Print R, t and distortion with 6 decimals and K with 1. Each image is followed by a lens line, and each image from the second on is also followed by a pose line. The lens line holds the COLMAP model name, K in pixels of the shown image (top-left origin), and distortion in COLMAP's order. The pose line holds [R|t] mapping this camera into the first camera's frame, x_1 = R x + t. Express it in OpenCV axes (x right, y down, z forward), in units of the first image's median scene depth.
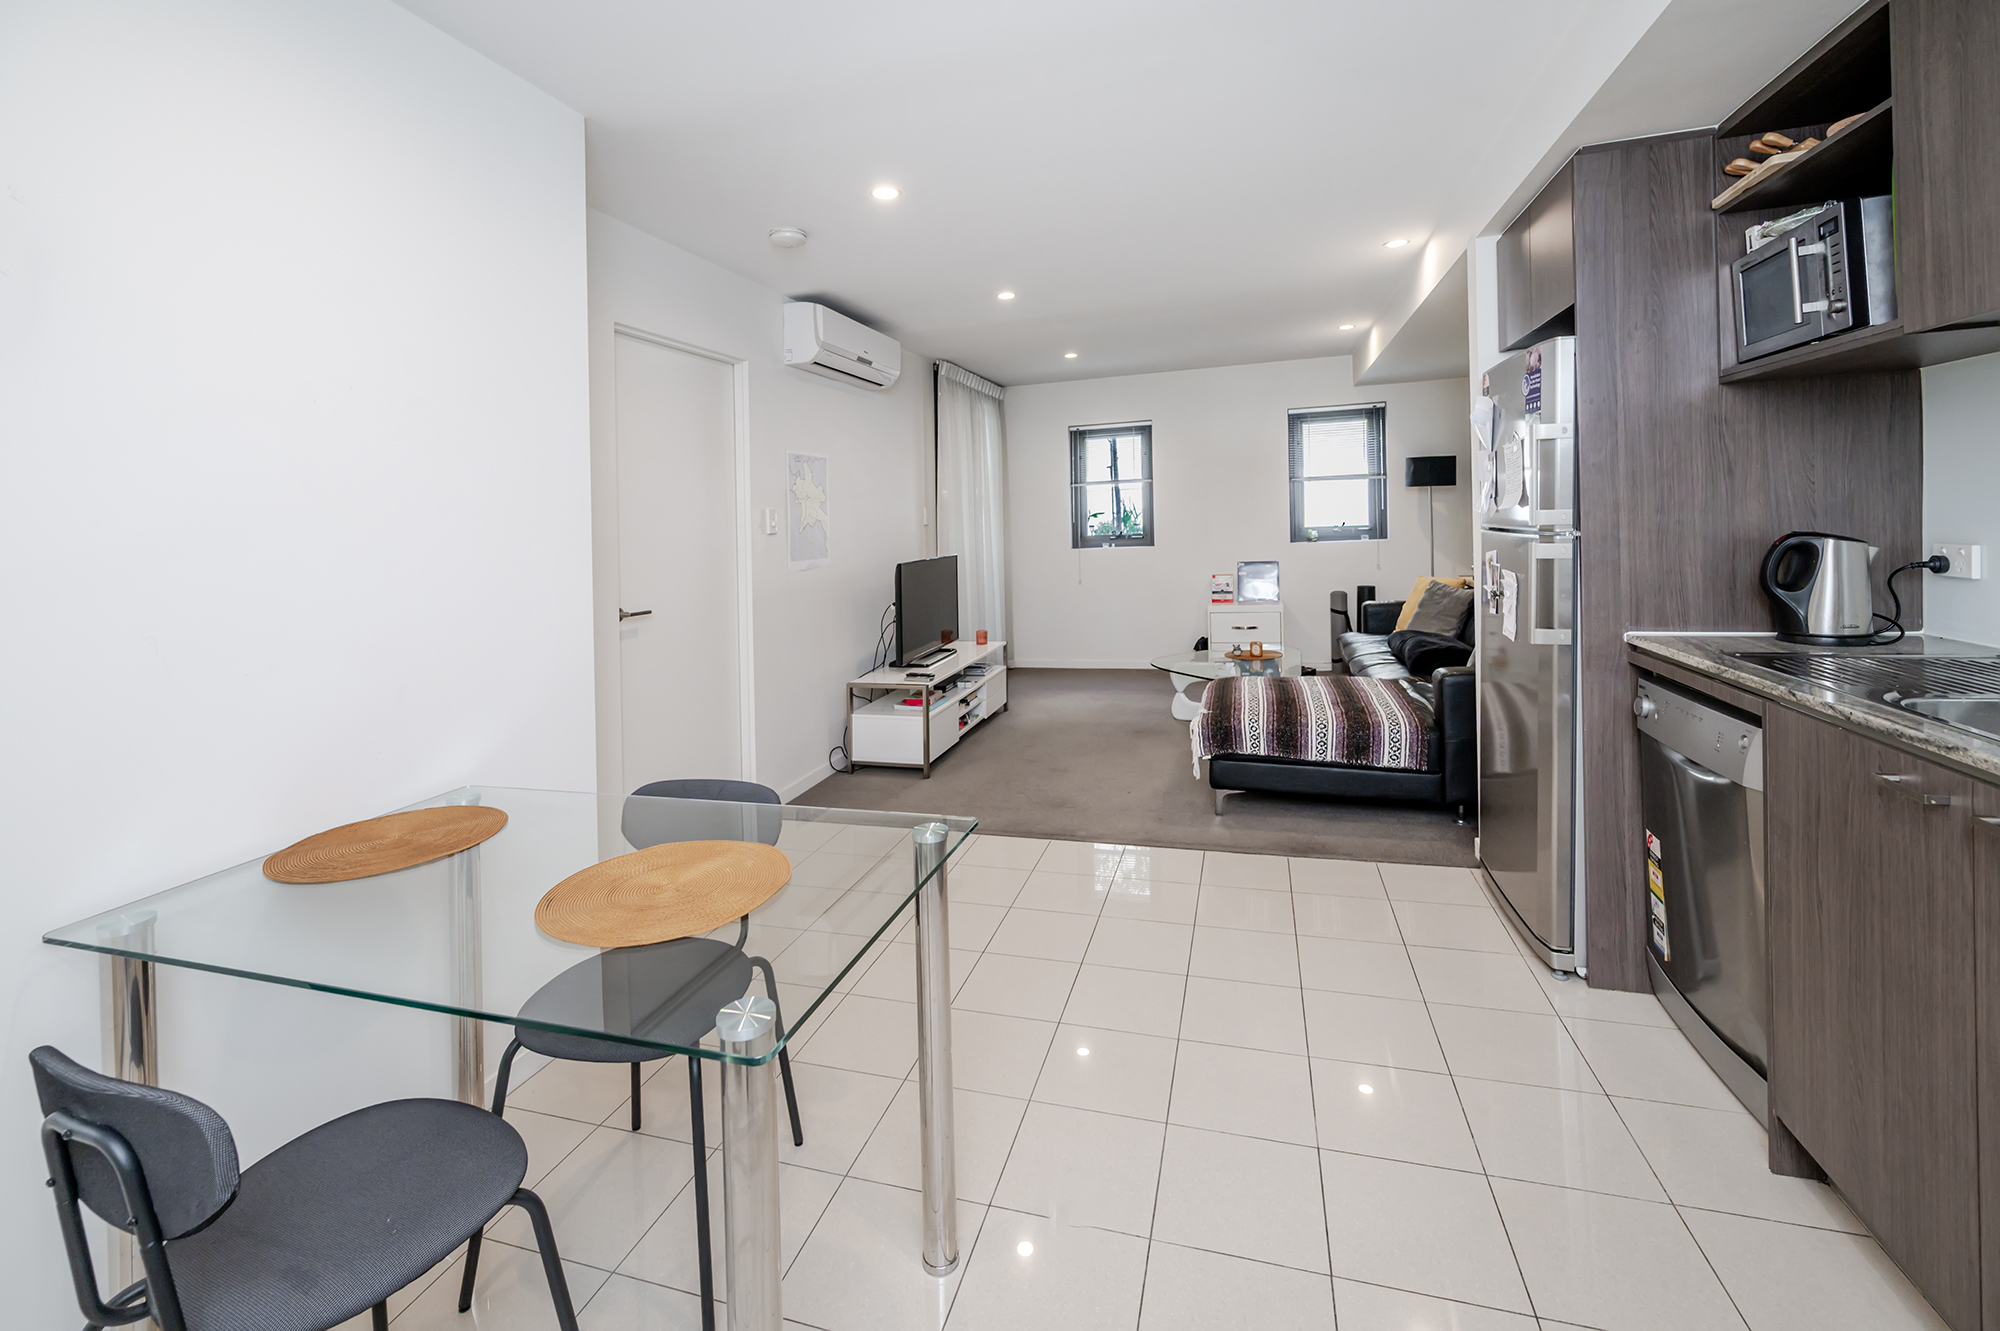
lens RADIAL K [[838.8, 0, 991.8], [0, 838.8, 587.9], [0, 0, 1]] dist [-0.000253, -0.000039]
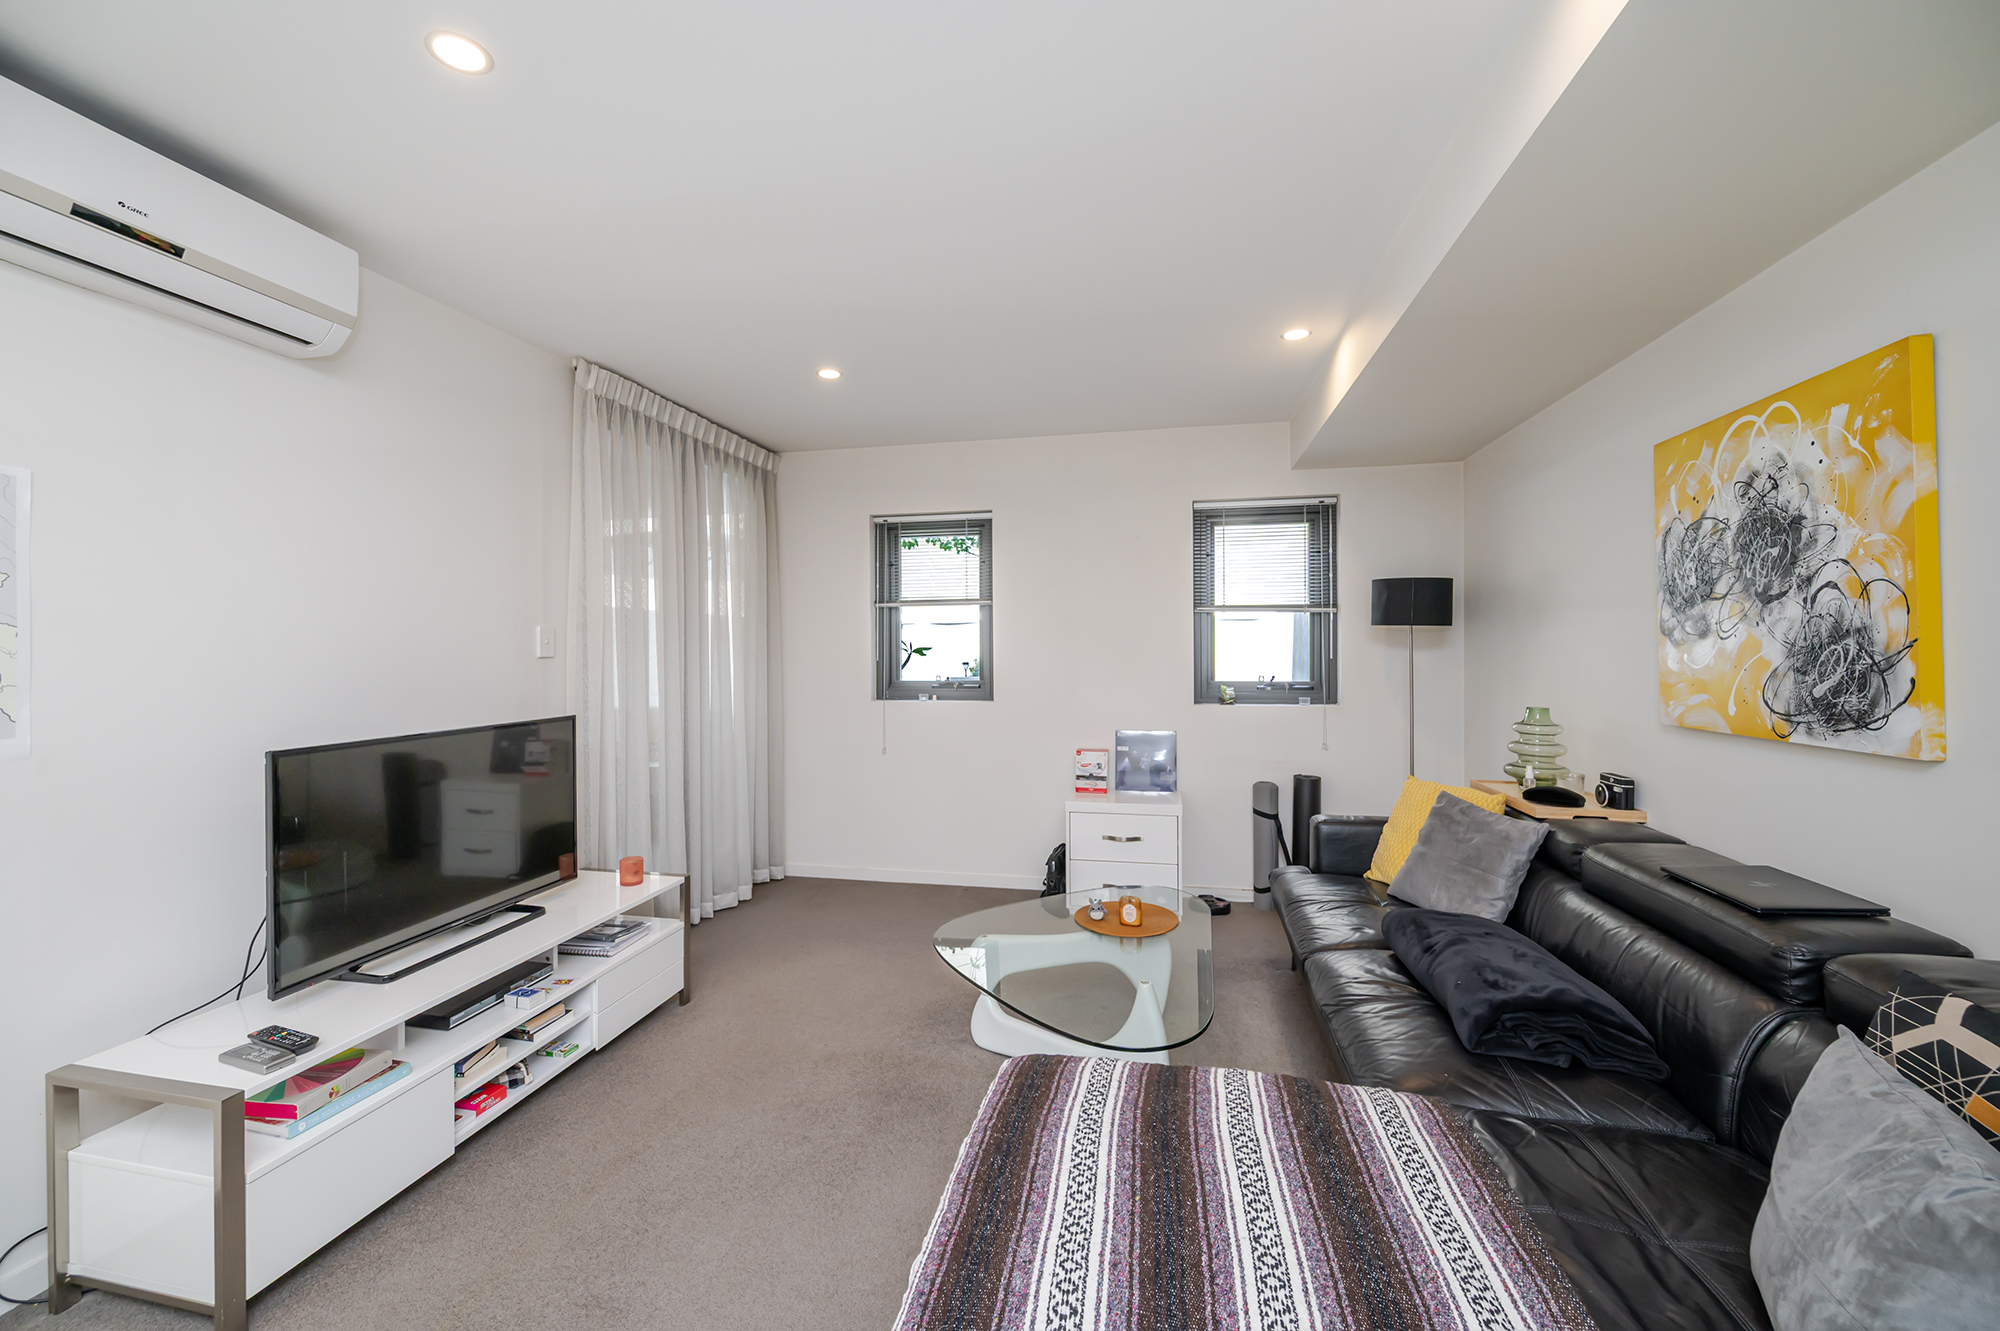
lens RADIAL K [[798.7, 0, 1000.0], [0, 798.7, 665.5], [0, 0, 1]] dist [0.000089, -0.000023]
pose [[0.994449, 0.035593, 0.099018, 0.148322], [-0.029014, 0.997324, -0.067101, -0.039575], [-0.101141, 0.063856, 0.992821, 0.410837]]
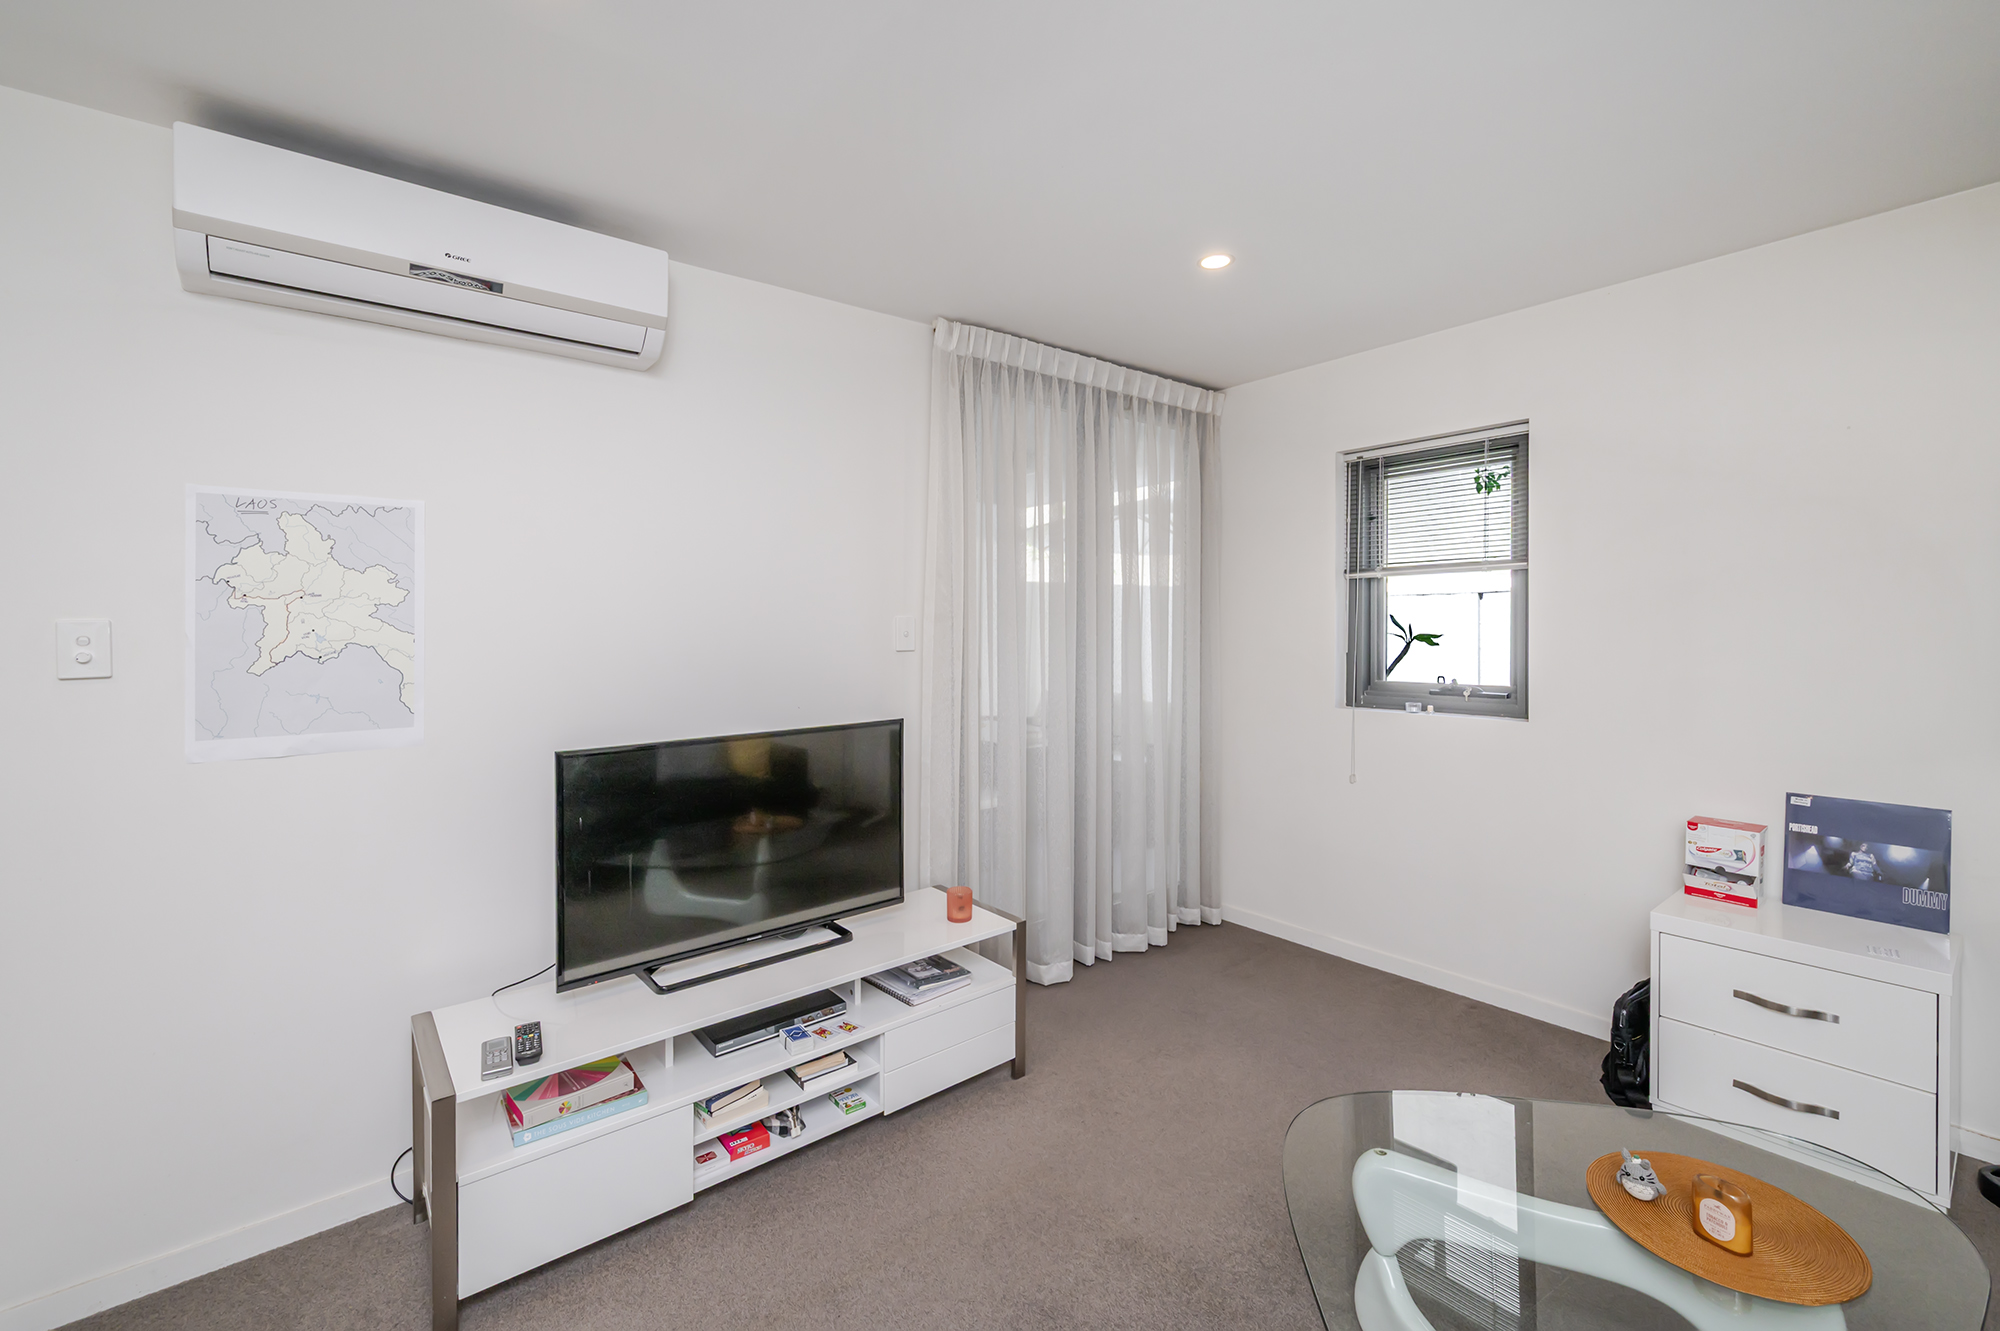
lens RADIAL K [[839.1, 0, 1003.1], [0, 839.1, 642.8], [0, 0, 1]] dist [-0.000113, -0.000319]
pose [[0.830239, 0.046995, -0.555423, 0.226299], [-0.072839, 0.997042, -0.024517, -0.065308], [0.552628, 0.060811, 0.831207, 0.554797]]
